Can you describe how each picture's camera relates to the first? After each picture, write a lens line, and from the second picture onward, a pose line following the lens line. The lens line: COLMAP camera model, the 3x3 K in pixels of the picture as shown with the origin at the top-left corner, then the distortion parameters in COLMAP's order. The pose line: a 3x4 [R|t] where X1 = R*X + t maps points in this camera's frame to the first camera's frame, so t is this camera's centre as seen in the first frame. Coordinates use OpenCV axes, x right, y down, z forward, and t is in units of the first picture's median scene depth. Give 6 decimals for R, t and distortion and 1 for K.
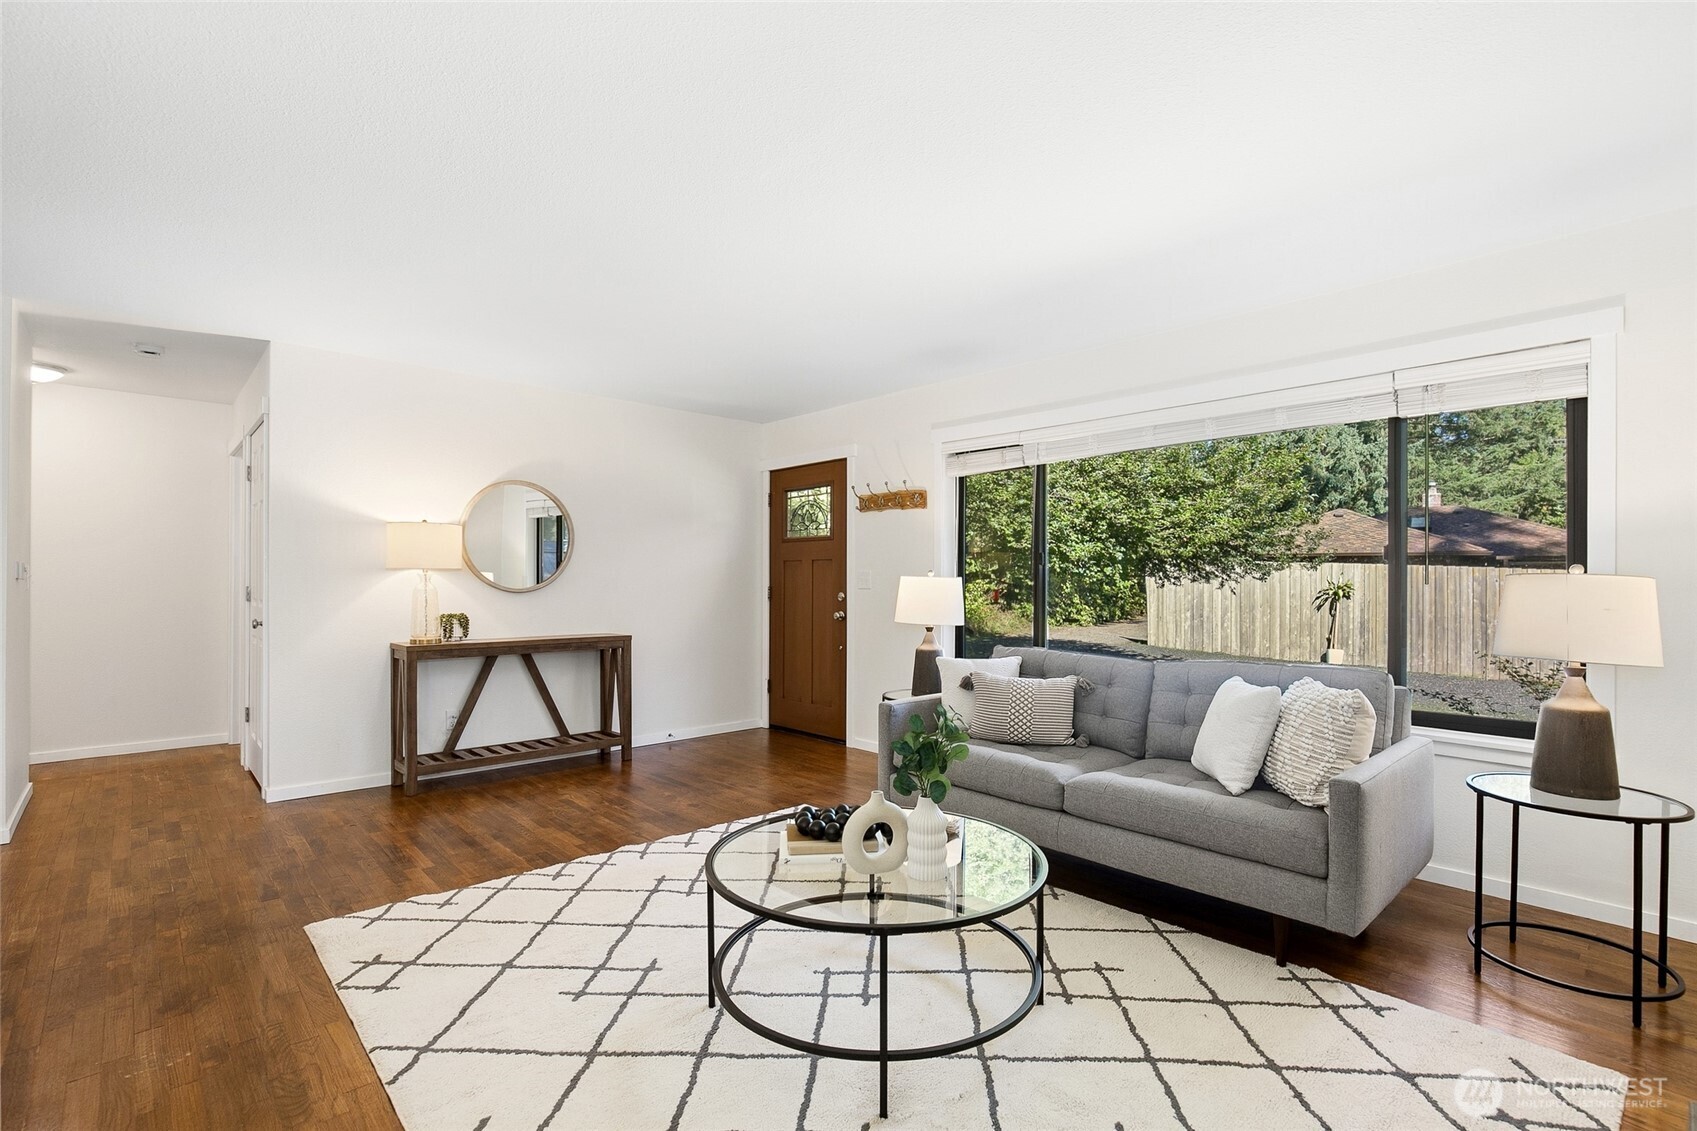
lens RADIAL K [[792.1, 0, 844.5], [0, 792.1, 584.9], [0, 0, 1]] dist [-0.003972, -0.000493]
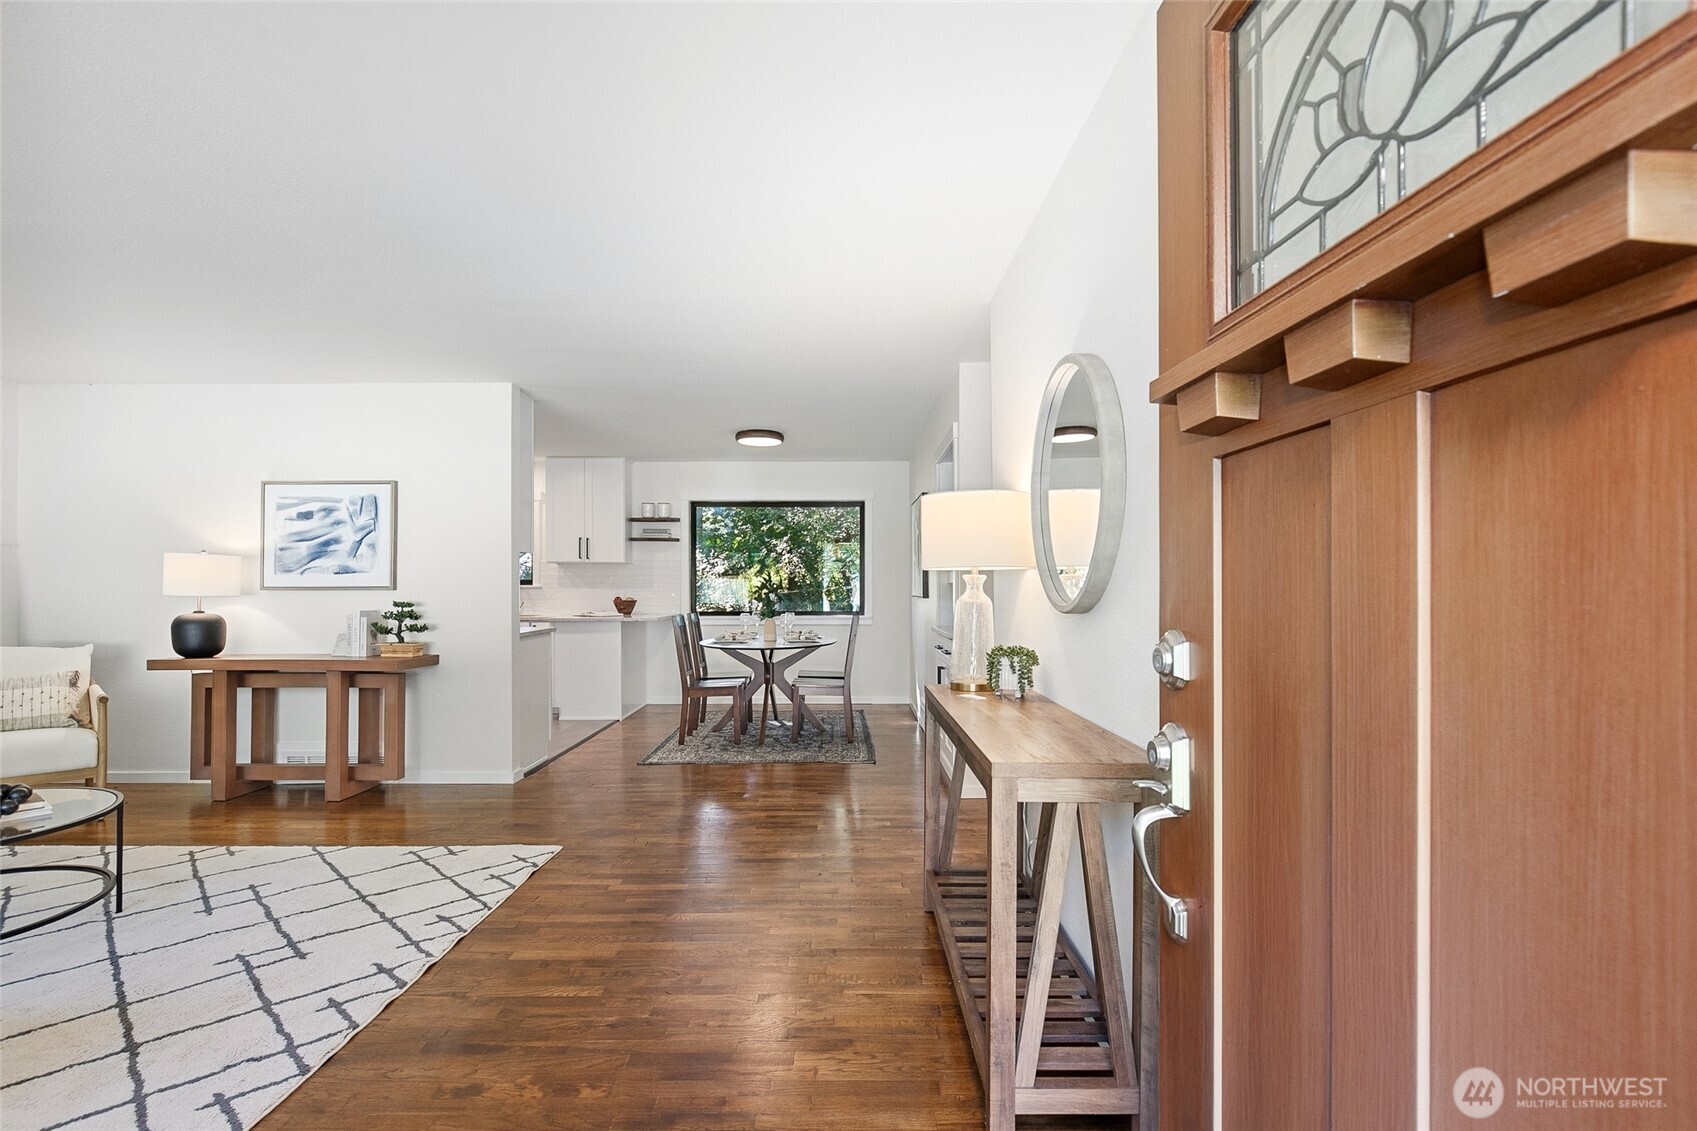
lens RADIAL K [[792.1, 0, 844.5], [0, 792.1, 584.9], [0, 0, 1]] dist [-0.003972, -0.000493]
pose [[-0.672217, -0.002278, -0.740351, -0.003765], [0.000179, 0.999995, -0.003239, -0.011797], [0.740354, -0.002310, -0.672213, 2.548315]]
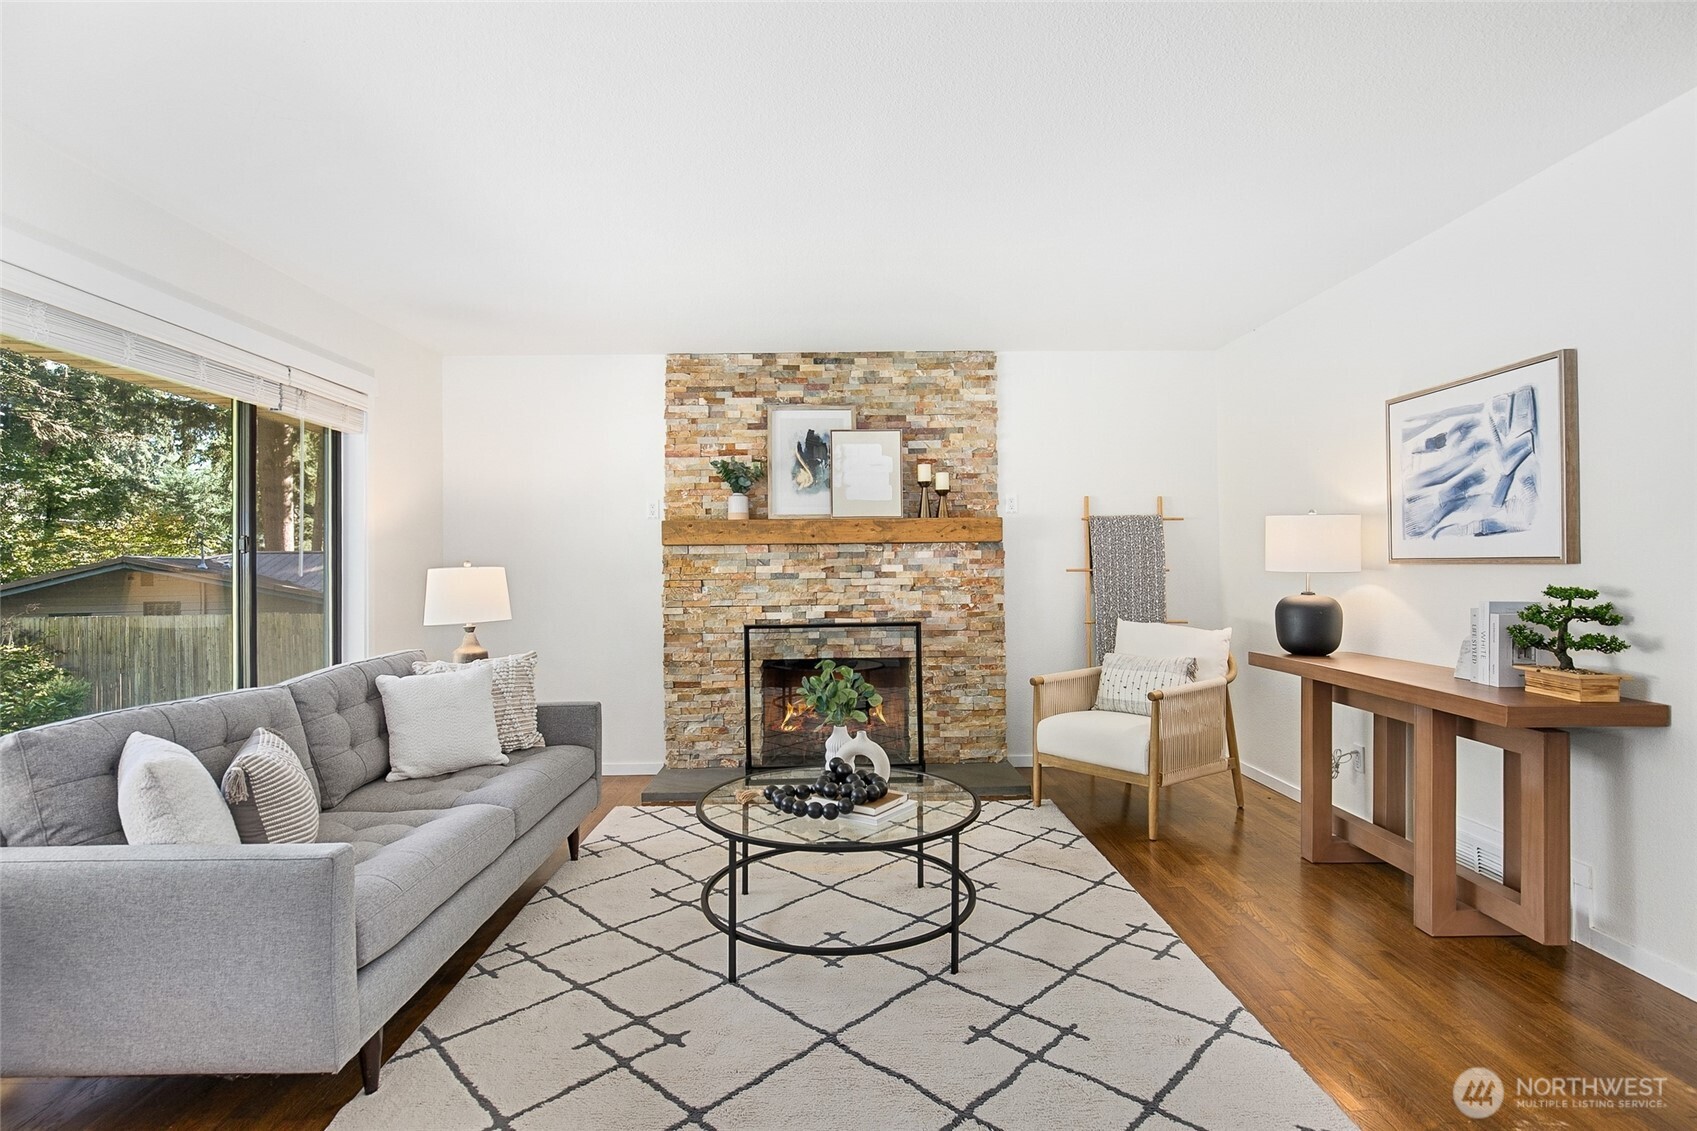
lens RADIAL K [[822.4, 0, 846.0], [0, 822.4, 557.9], [0, 0, 1]] dist [-0.016991, -0.000256]
pose [[-0.751551, 0.012814, 0.659550, -0.717311], [0.010452, 0.999917, -0.007517, -0.014520], [-0.659592, 0.001244, -0.751623, 1.748670]]
